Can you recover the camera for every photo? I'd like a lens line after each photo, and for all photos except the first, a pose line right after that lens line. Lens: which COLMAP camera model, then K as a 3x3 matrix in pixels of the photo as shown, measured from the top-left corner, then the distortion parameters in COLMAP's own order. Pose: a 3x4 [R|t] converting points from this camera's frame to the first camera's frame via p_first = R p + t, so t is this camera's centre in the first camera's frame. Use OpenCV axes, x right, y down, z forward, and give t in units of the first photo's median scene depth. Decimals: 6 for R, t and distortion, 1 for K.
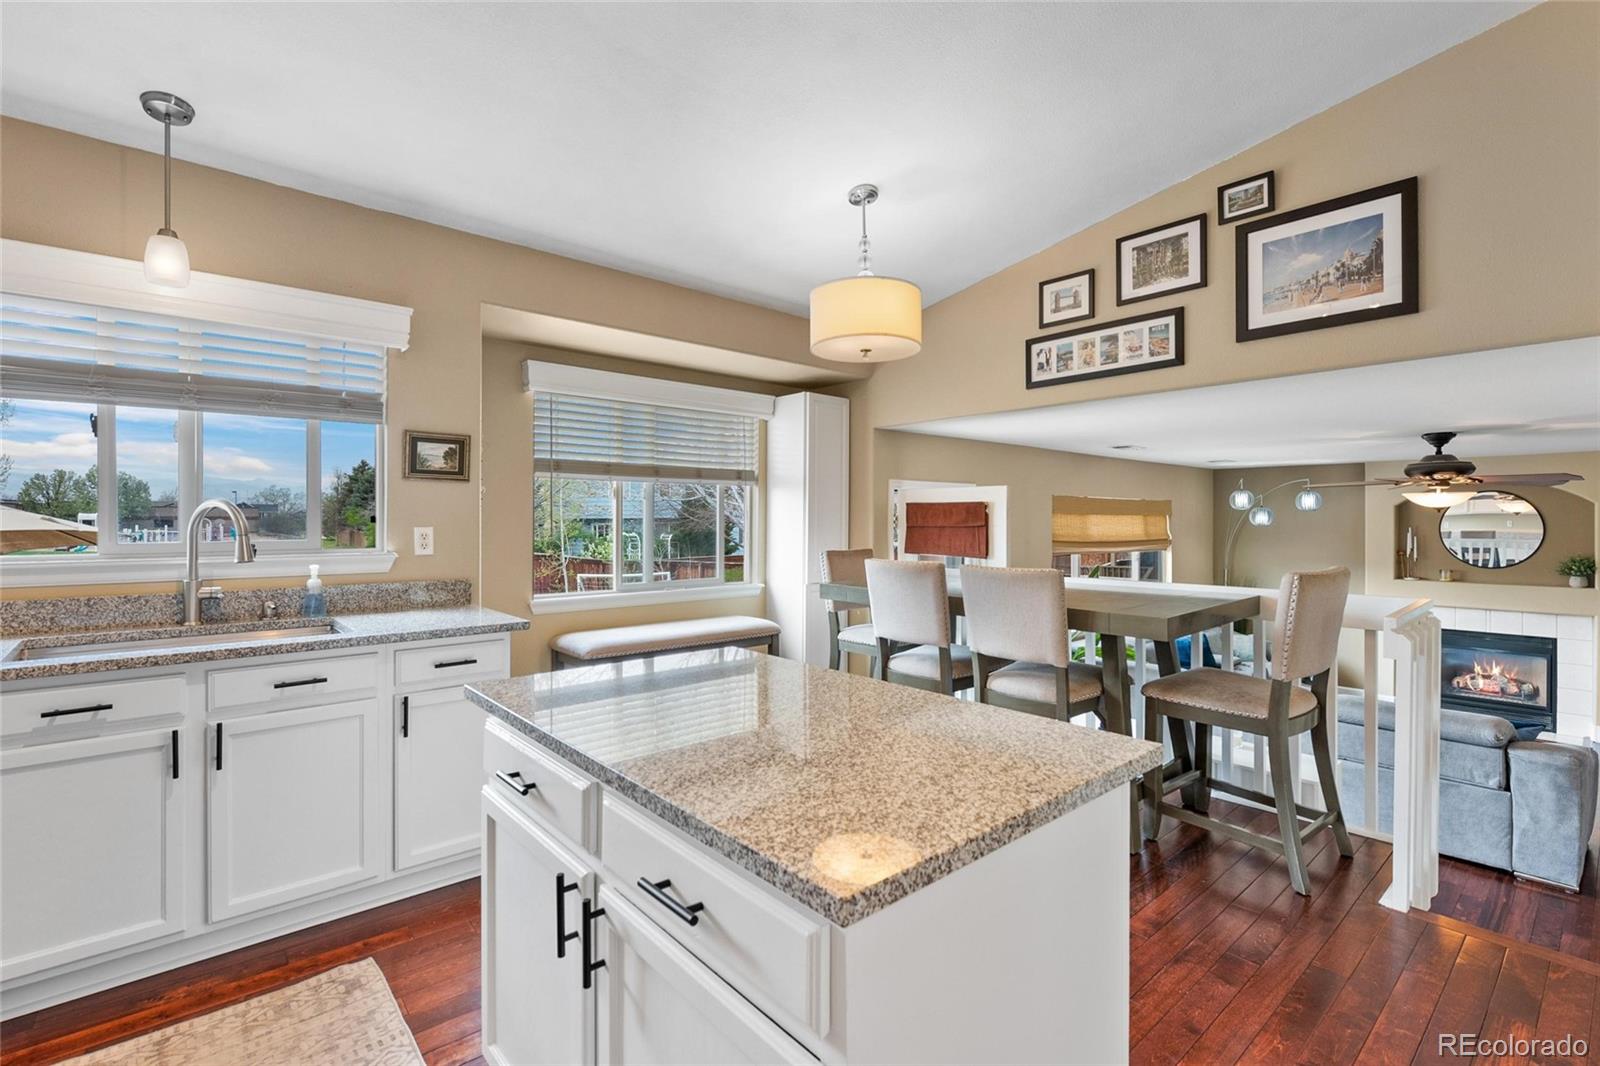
lens RADIAL K [[735.4, 0, 803.6], [0, 735.4, 517.5], [0, 0, 1]] dist [-0.000855, -0.000570]
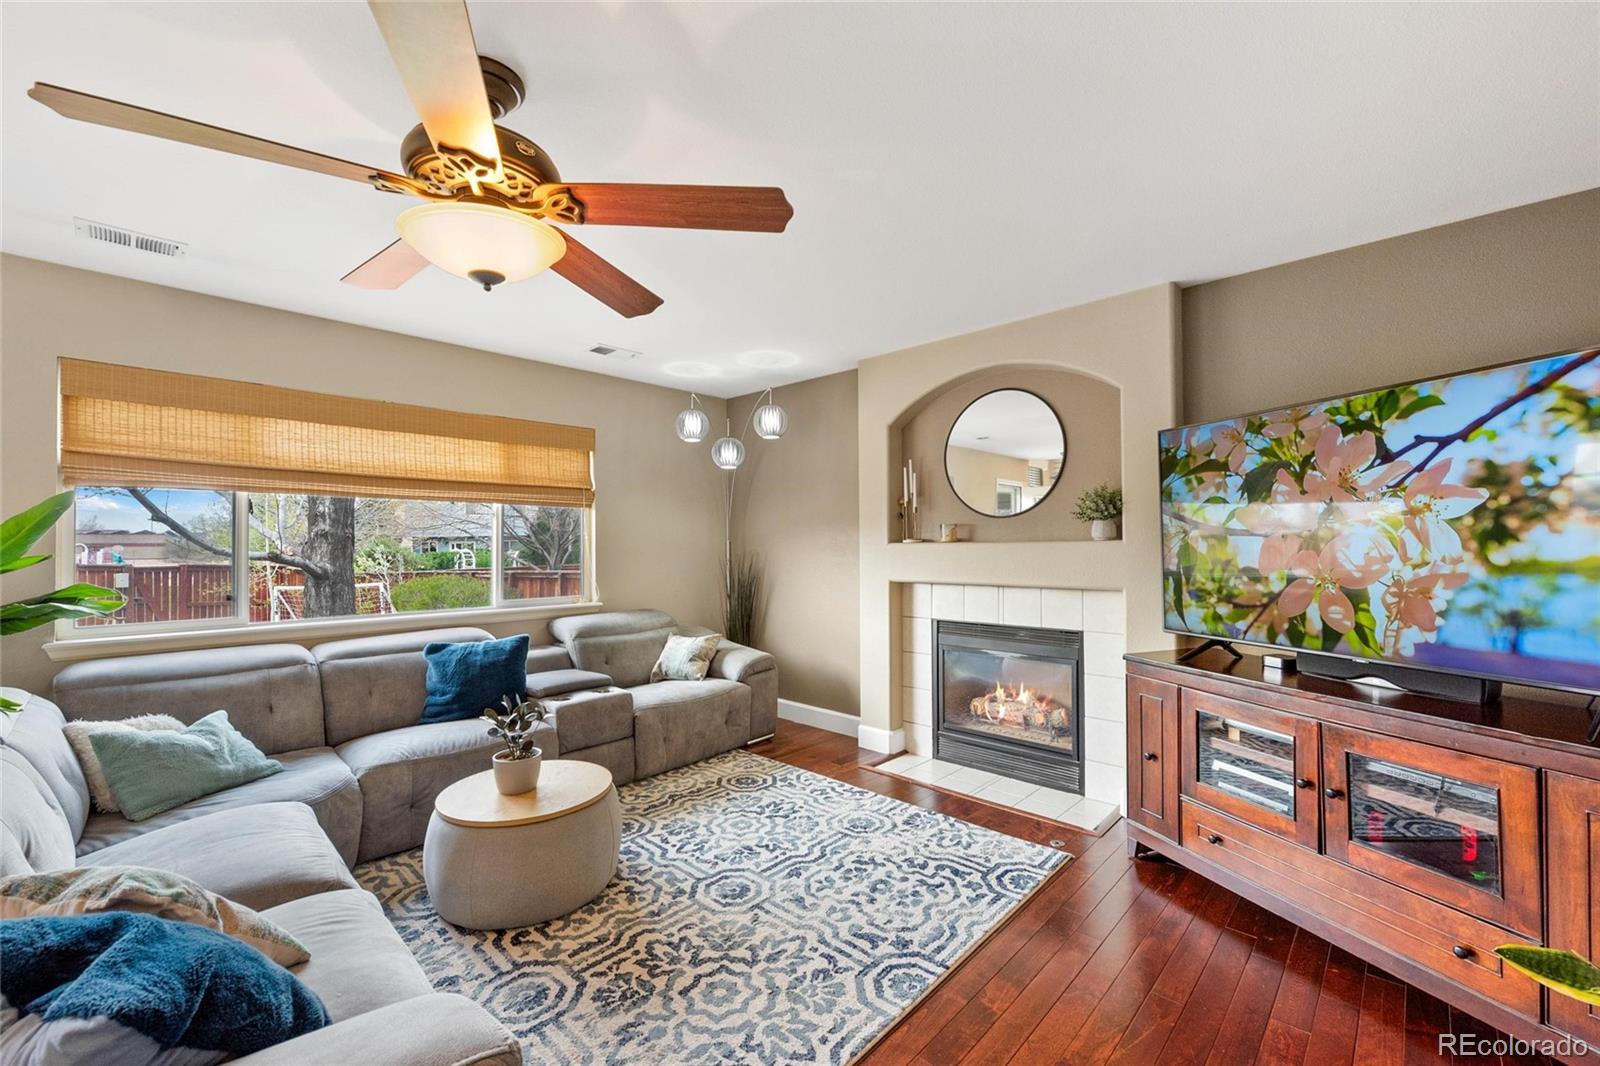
lens RADIAL K [[660.3, 0, 797.0], [0, 660.3, 534.2], [0, 0, 1]] dist [-0.003673, -0.000459]
pose [[0.995115, -0.007039, 0.098473, 0.701428], [0.008096, 0.999914, -0.010339, 0.085365], [-0.098392, 0.011086, 0.995086, 0.470480]]
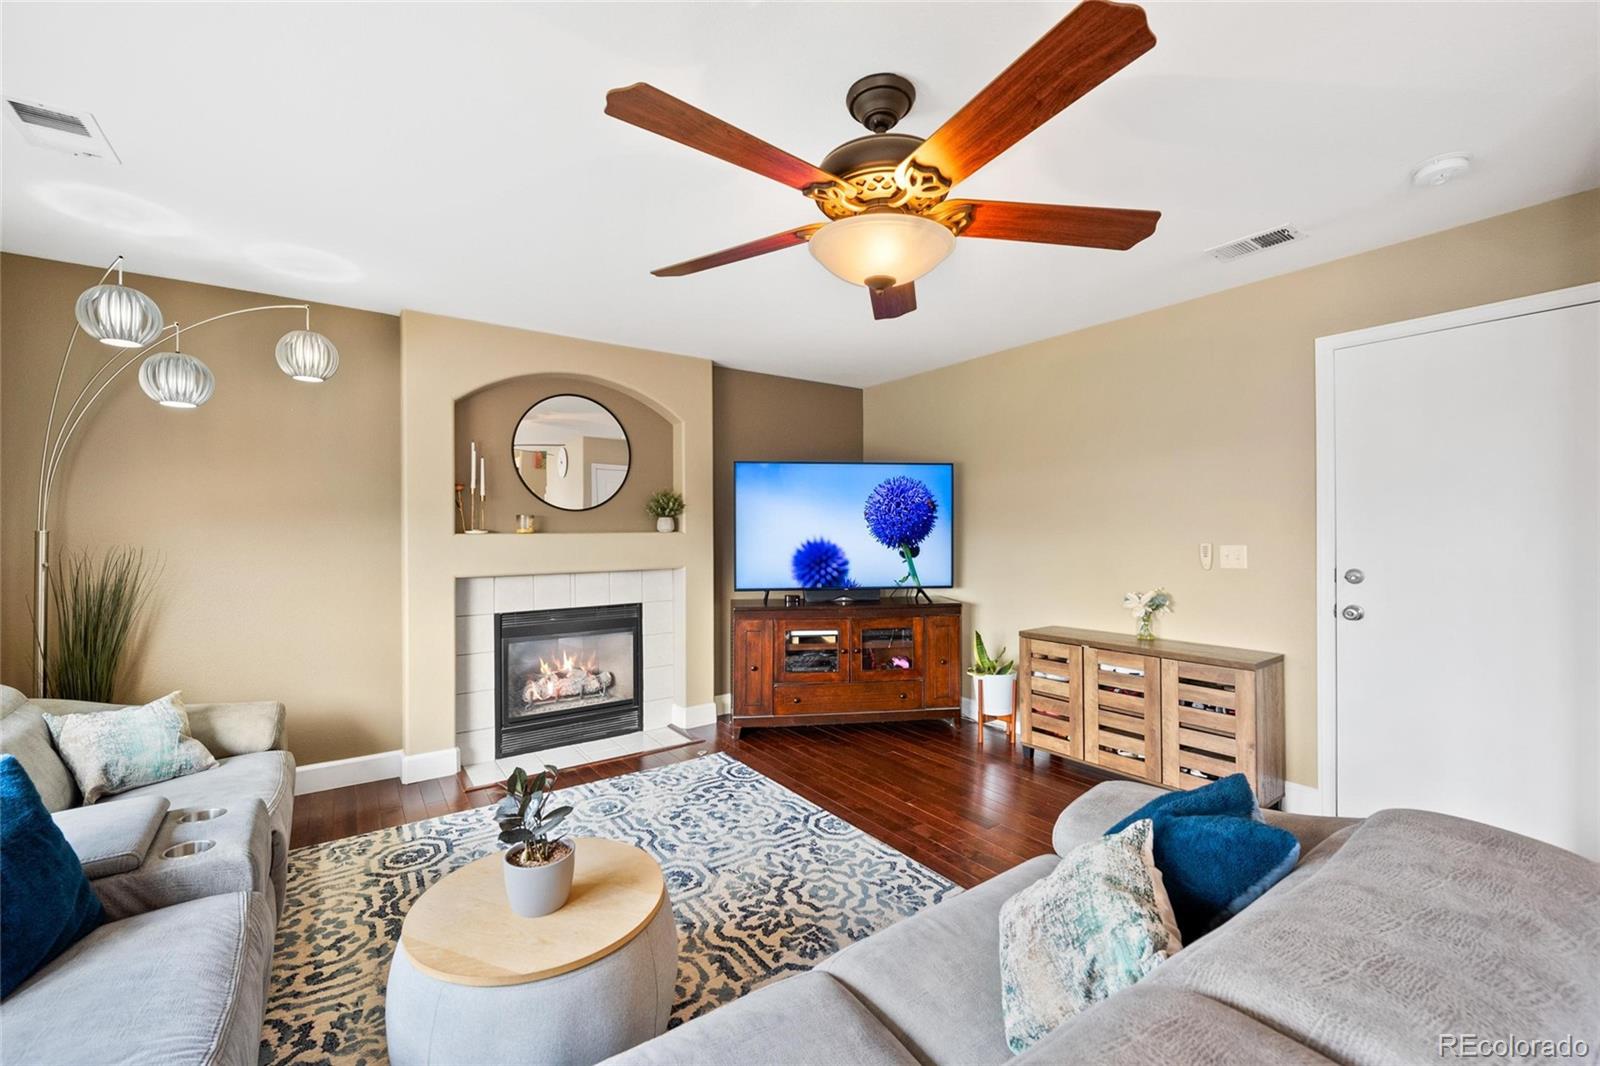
lens RADIAL K [[660.3, 0, 799.8], [0, 660.3, 534.7], [0, 0, 1]] dist [-0.003673, -0.000459]
pose [[0.082192, -0.010633, 0.996560, 0.351485], [0.001269, 0.999943, 0.010564, 0.083070], [-0.996616, 0.000397, 0.082201, 0.734420]]
